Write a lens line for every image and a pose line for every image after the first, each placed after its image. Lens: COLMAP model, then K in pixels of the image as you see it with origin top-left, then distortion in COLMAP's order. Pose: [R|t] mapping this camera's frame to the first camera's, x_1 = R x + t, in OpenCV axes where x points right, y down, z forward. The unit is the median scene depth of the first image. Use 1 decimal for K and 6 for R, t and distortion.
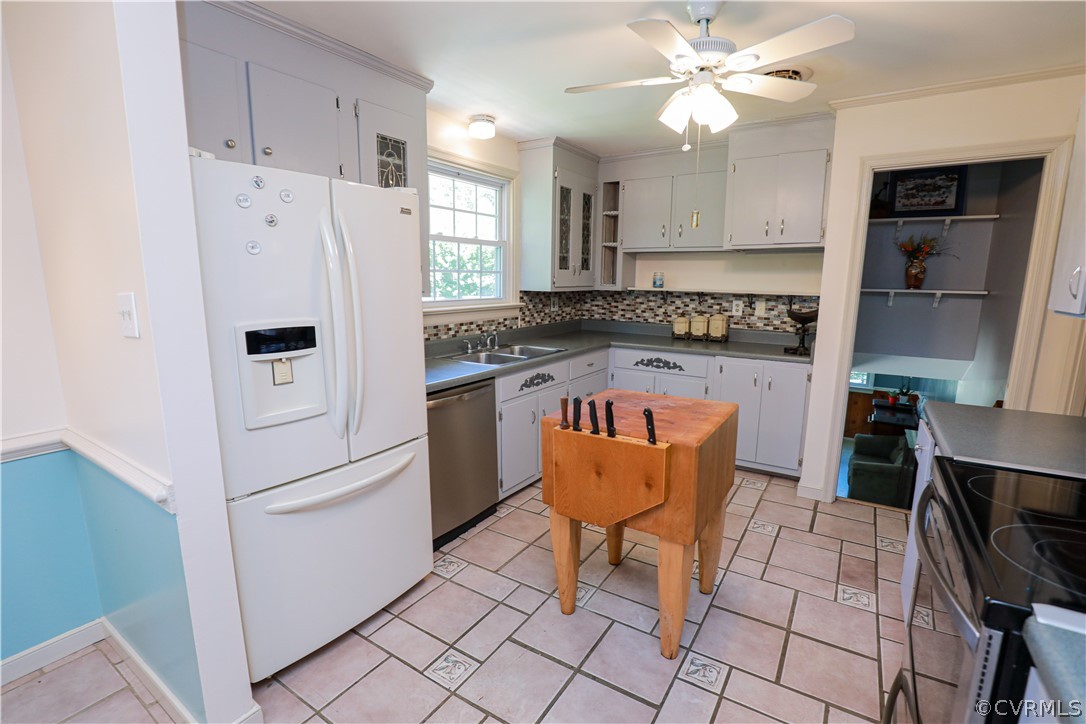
lens RADIAL K [[495.9, 0, 545.5], [0, 495.9, 367.5], [0, 0, 1]] dist [-0.036979, 0.006812]
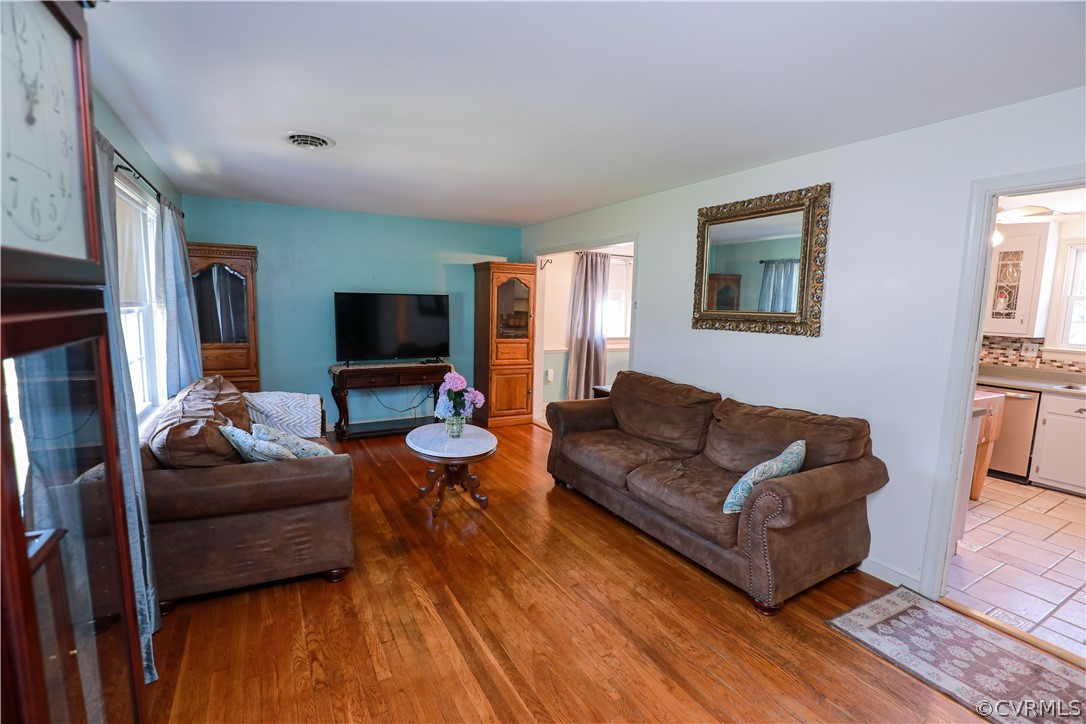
lens RADIAL K [[495.9, 0, 542.9], [0, 495.9, 365.9], [0, 0, 1]] dist [-0.036979, 0.006812]
pose [[-0.466006, 0.092631, -0.879919, 1.408713], [-0.186088, 0.961999, 0.199824, -0.051255], [0.864991, 0.256862, -0.431060, 0.230033]]
